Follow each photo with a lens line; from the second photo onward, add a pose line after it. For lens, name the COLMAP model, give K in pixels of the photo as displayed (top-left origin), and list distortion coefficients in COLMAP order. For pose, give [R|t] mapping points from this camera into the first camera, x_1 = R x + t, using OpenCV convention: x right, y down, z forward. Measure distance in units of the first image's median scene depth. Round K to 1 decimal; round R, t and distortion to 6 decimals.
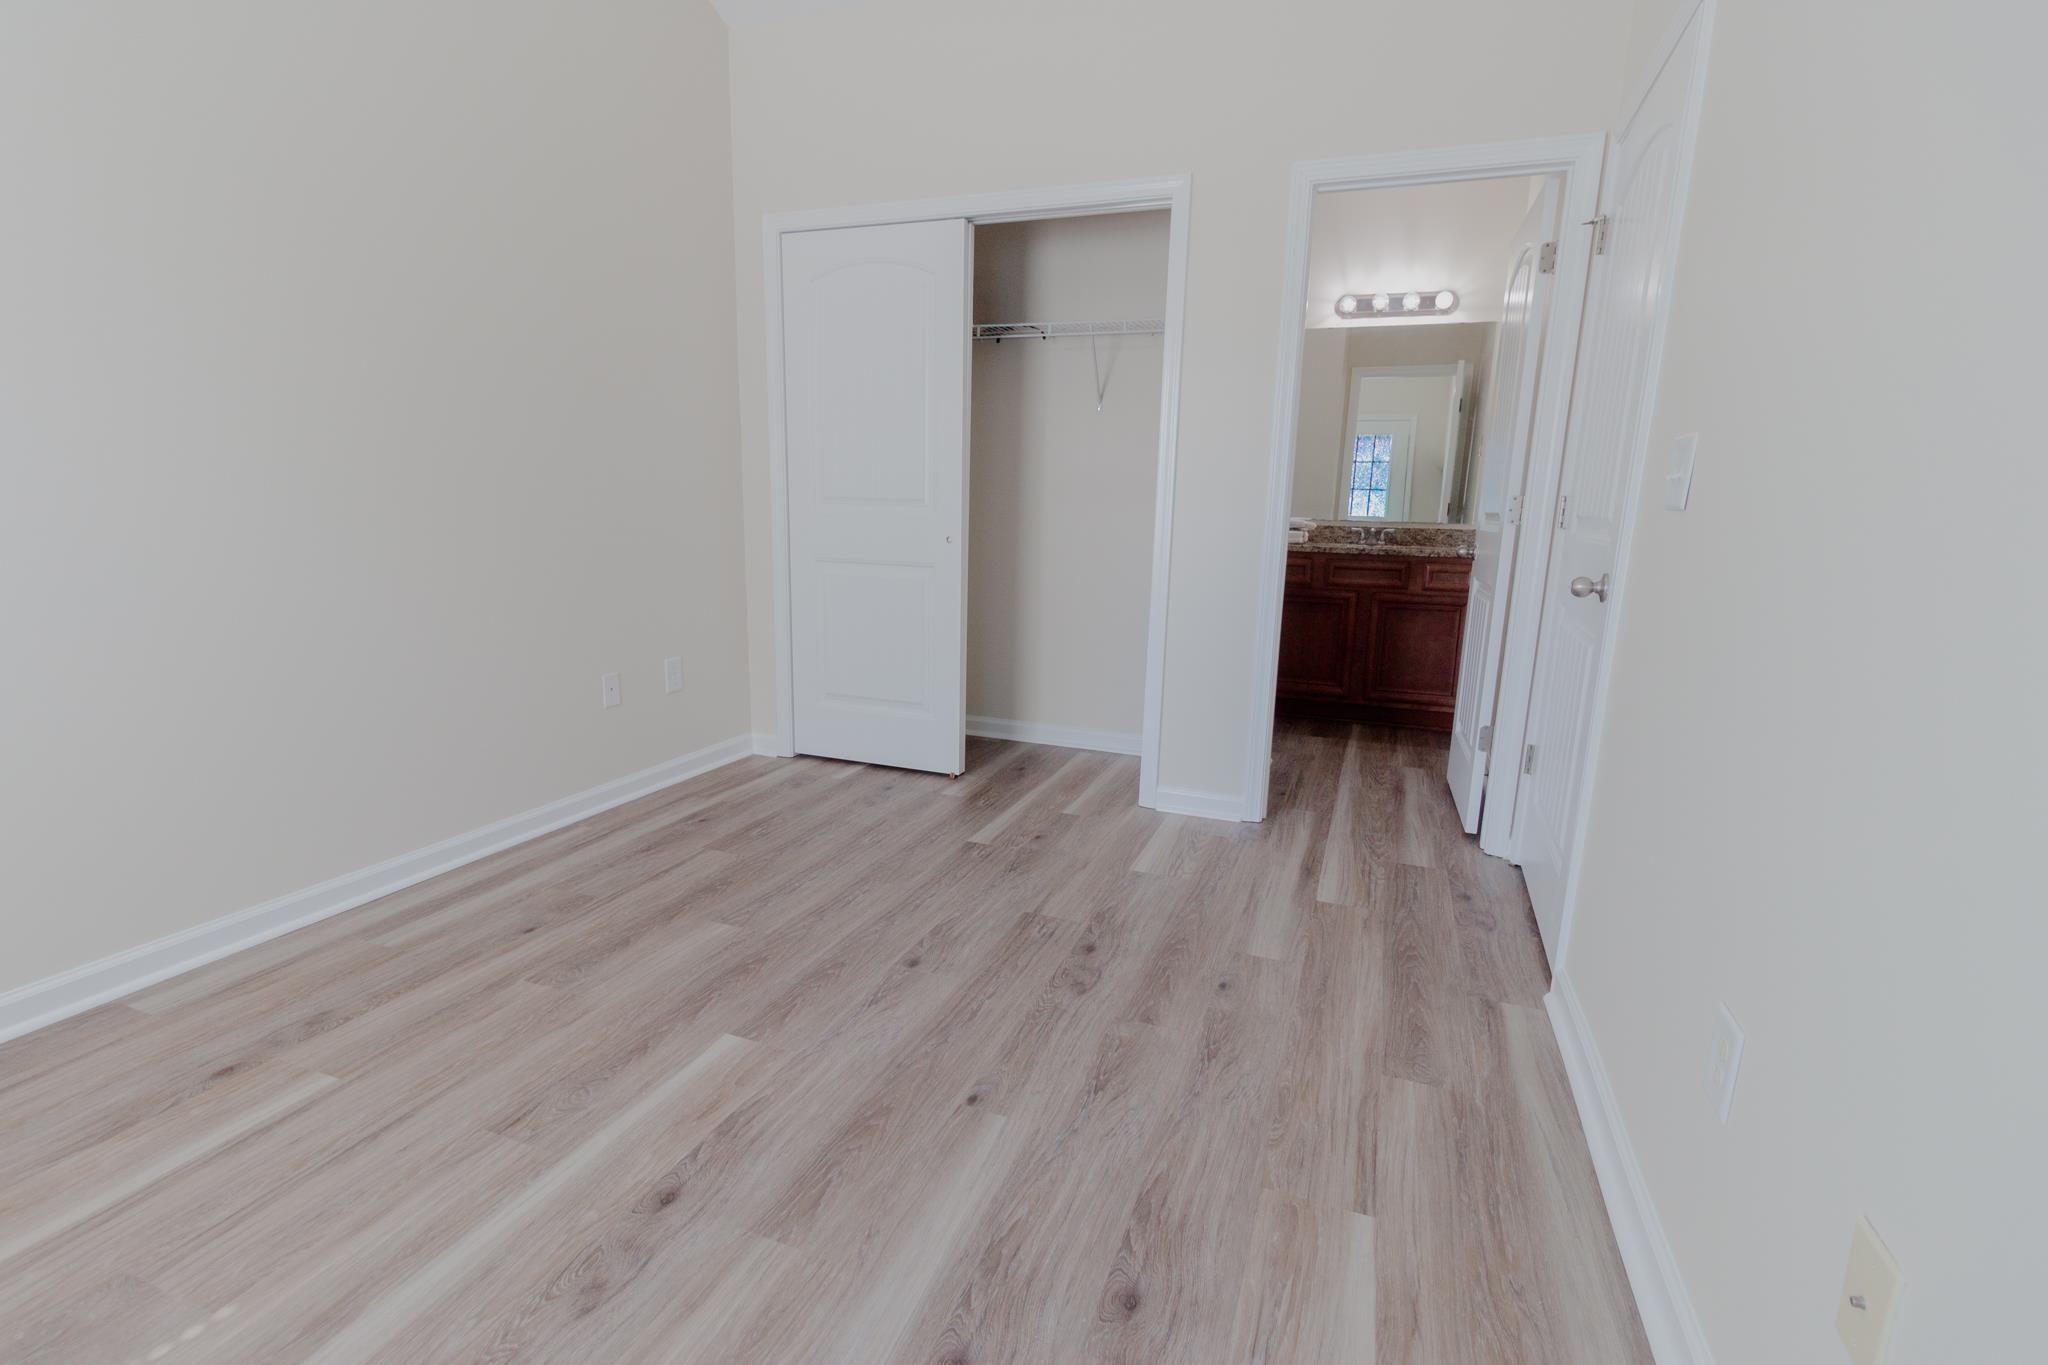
lens RADIAL K [[939.7, 0, 1027.5], [0, 939.7, 685.3], [0, 0, 1]] dist [0.000572, -0.000123]
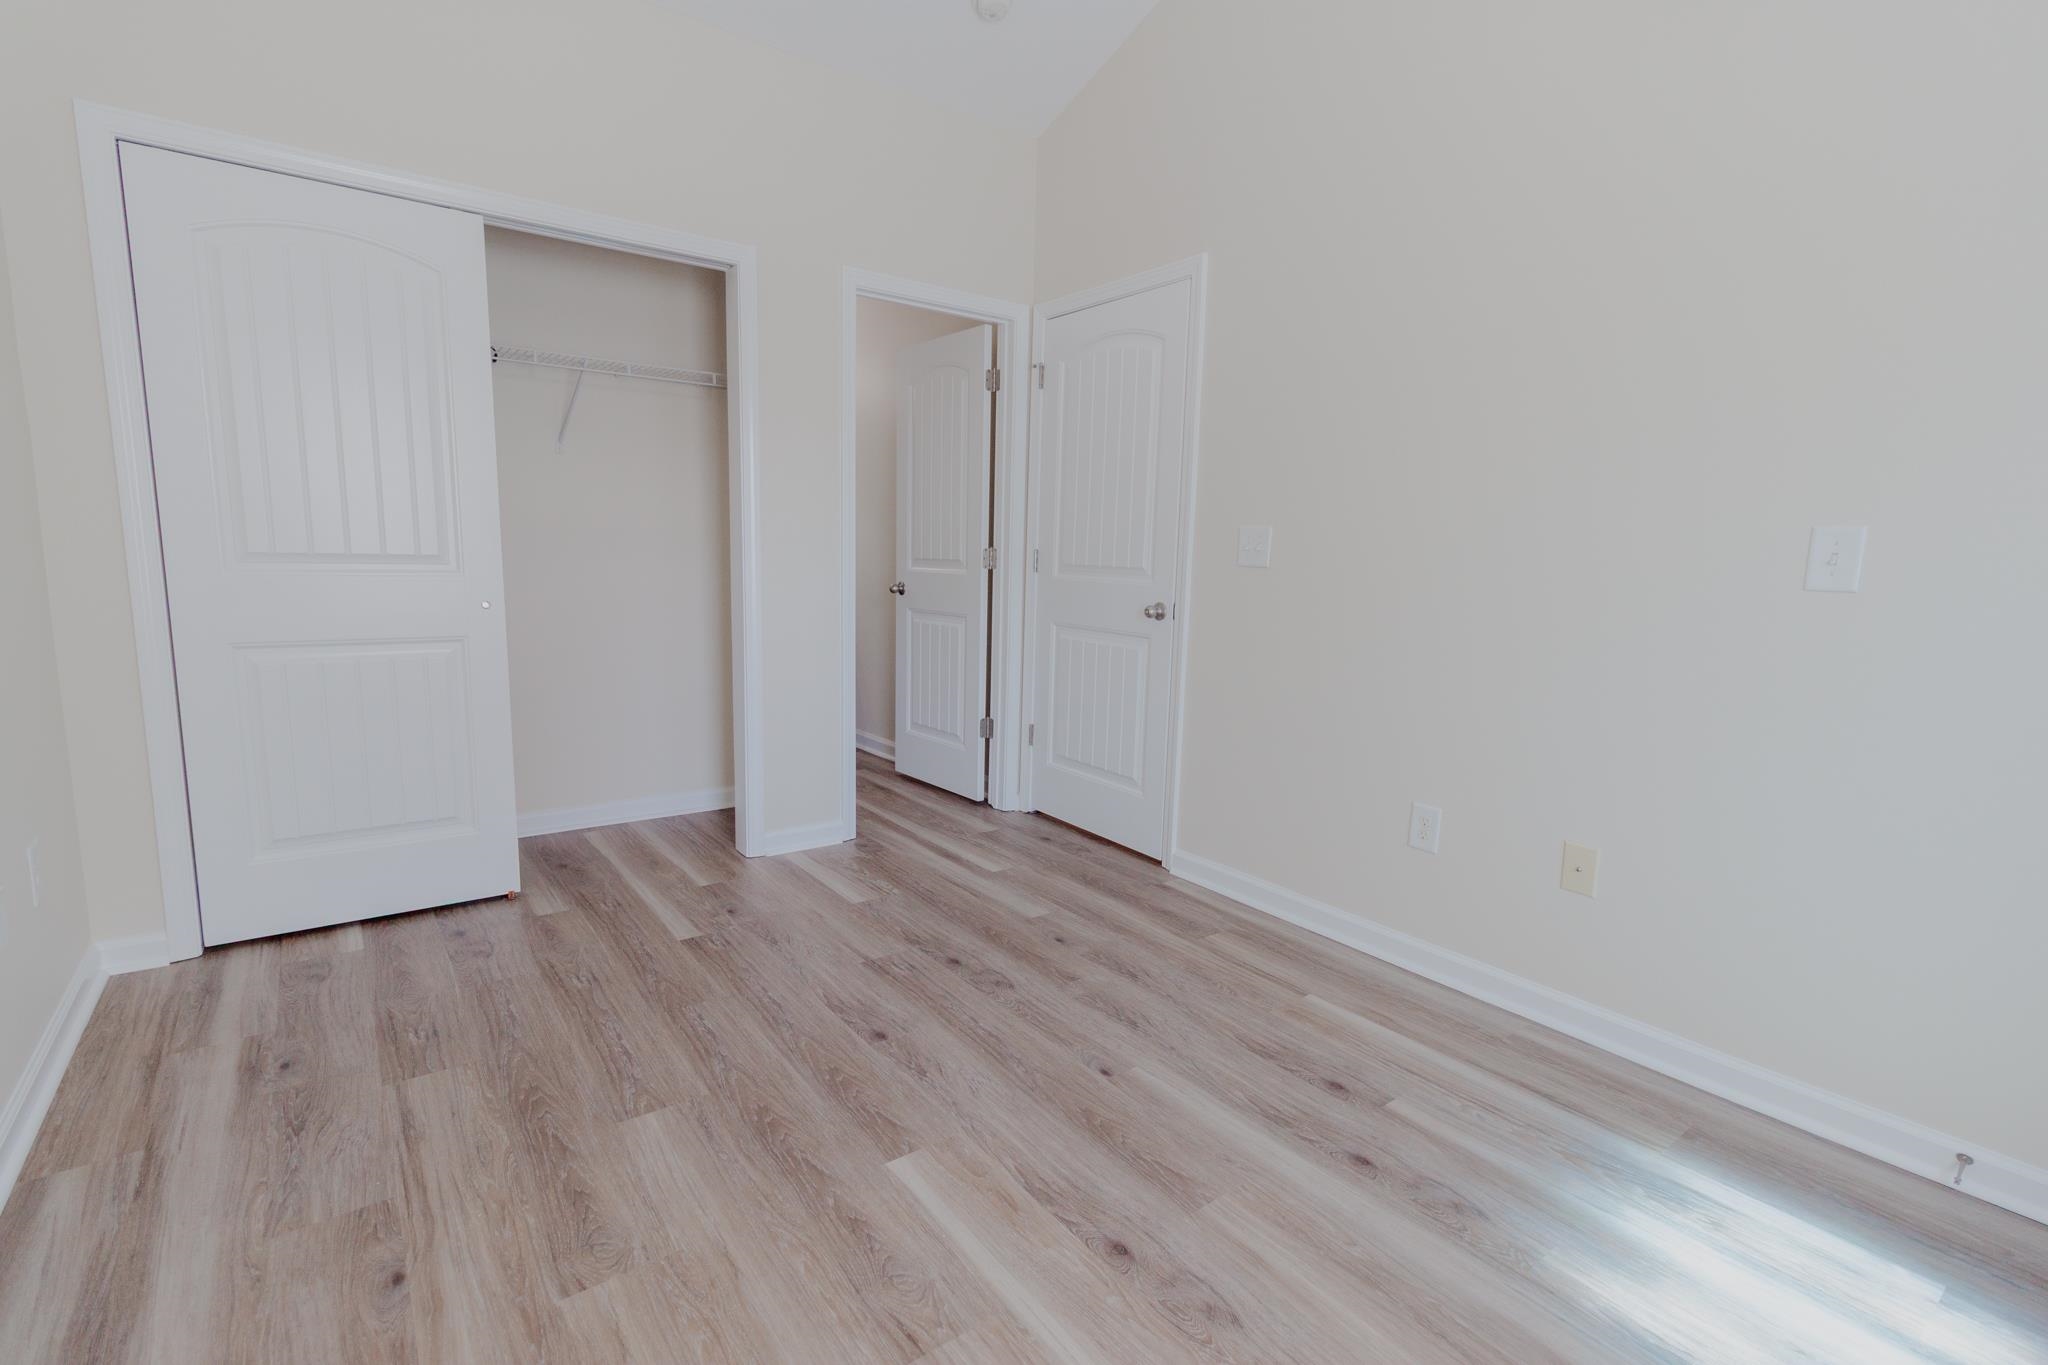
lens RADIAL K [[938.8, 0, 1026.6], [0, 938.8, 683.4], [0, 0, 1]] dist [-0.002999, -0.000380]
pose [[0.534880, -0.131833, 0.834580, -0.772253], [0.152651, 0.986576, 0.058009, -0.096891], [-0.831024, 0.096372, 0.547824, 0.284311]]
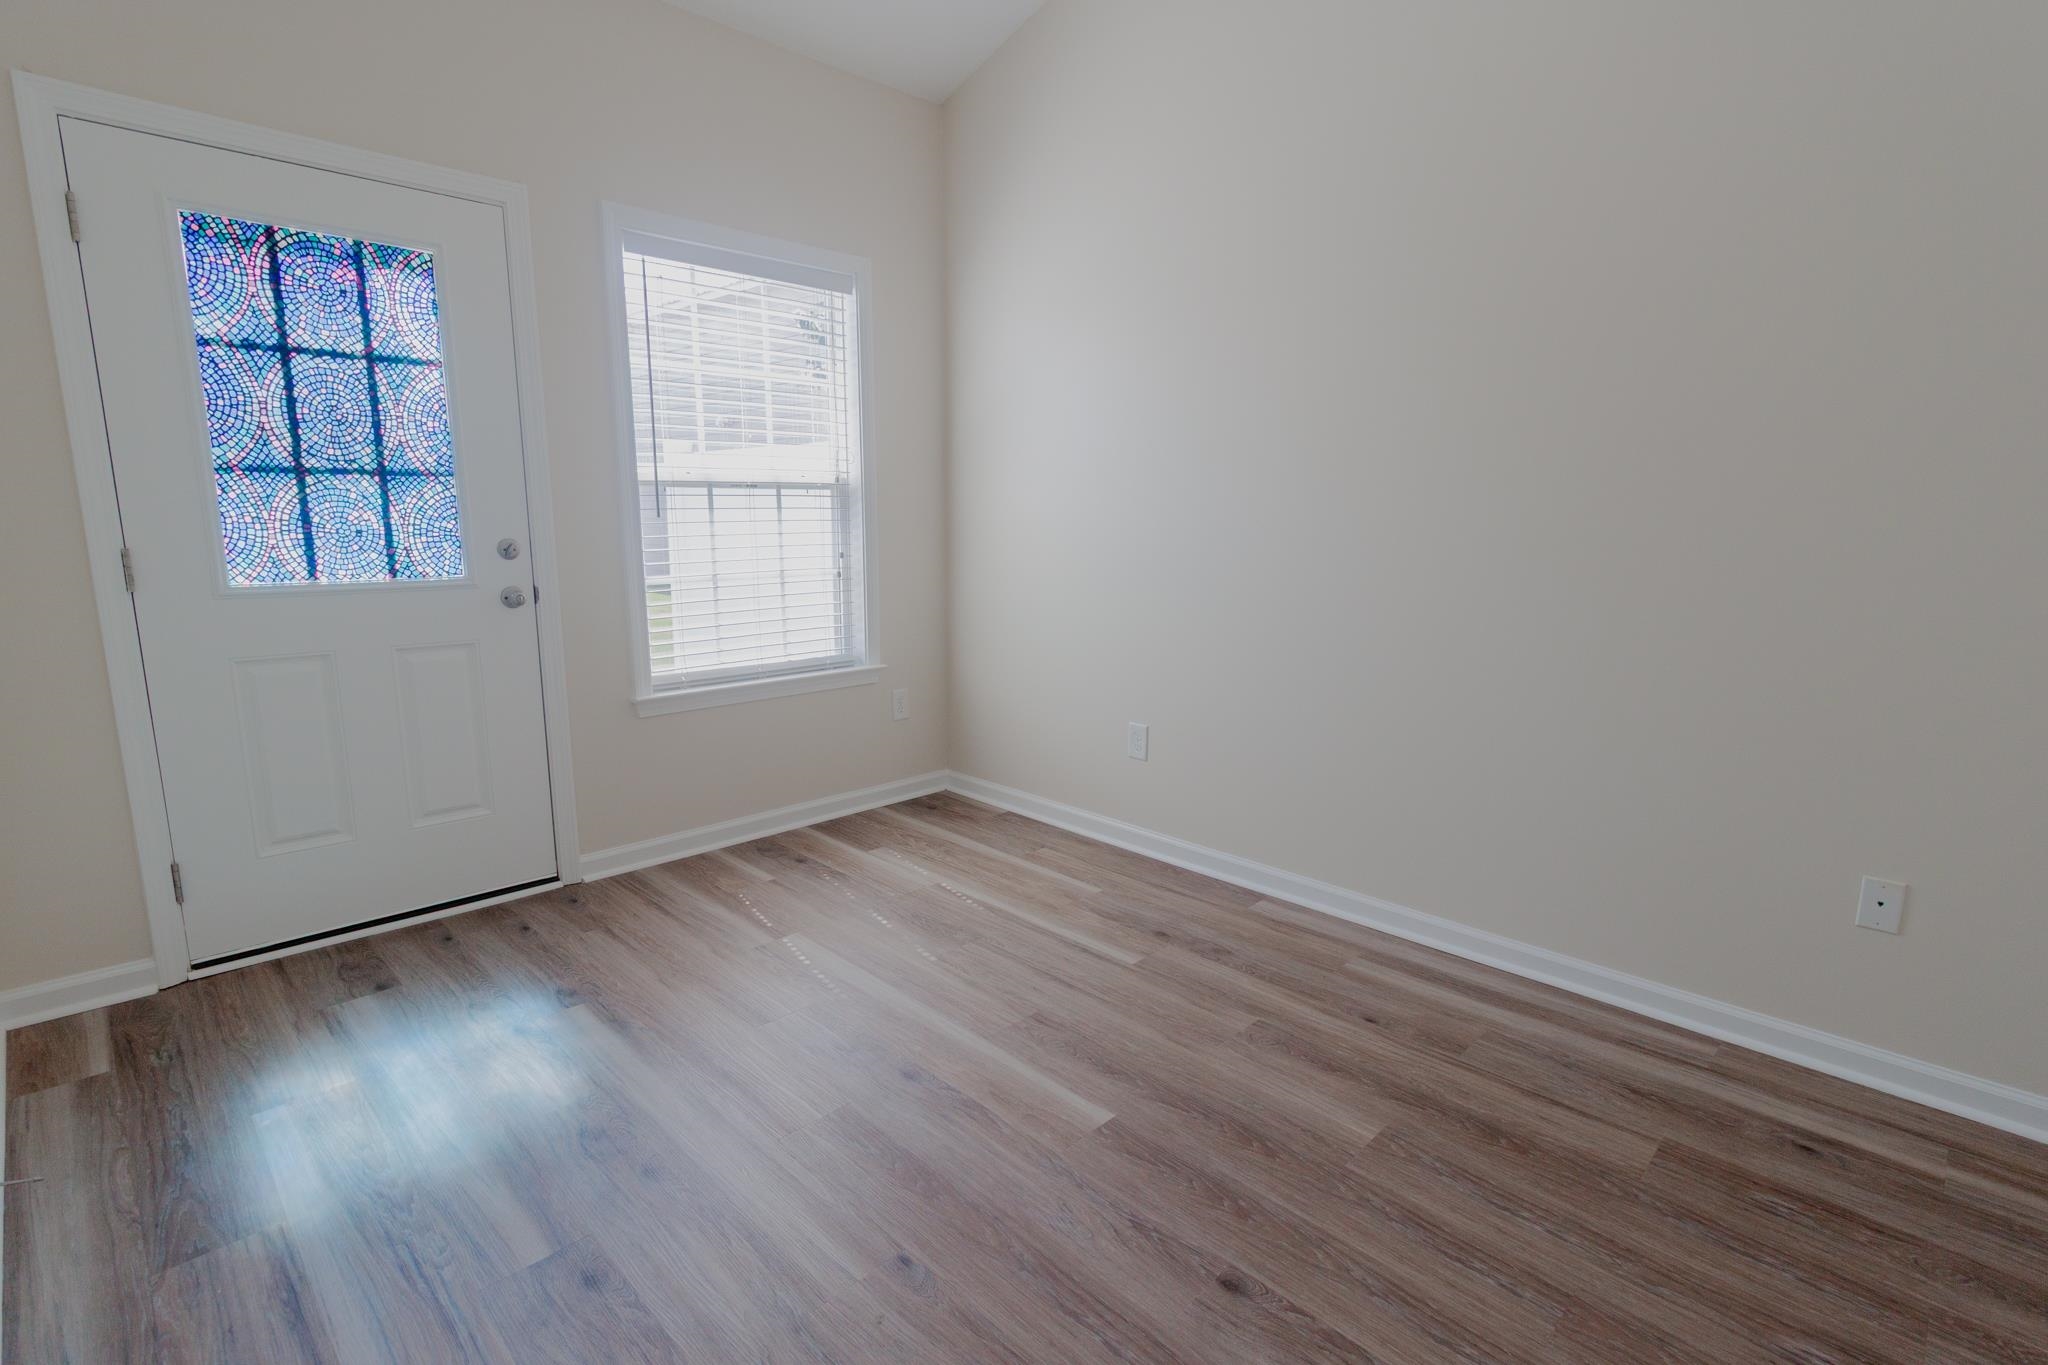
lens RADIAL K [[977.5, 0, 1024.0], [0, 977.5, 682.5], [0, 0, 1]] dist [0.003914, 0.000529]
pose [[-0.410661, 0.131542, -0.902250, 0.493239], [-0.195560, 0.953804, 0.228068, -0.237625], [0.890569, 0.270103, -0.365965, 0.960003]]
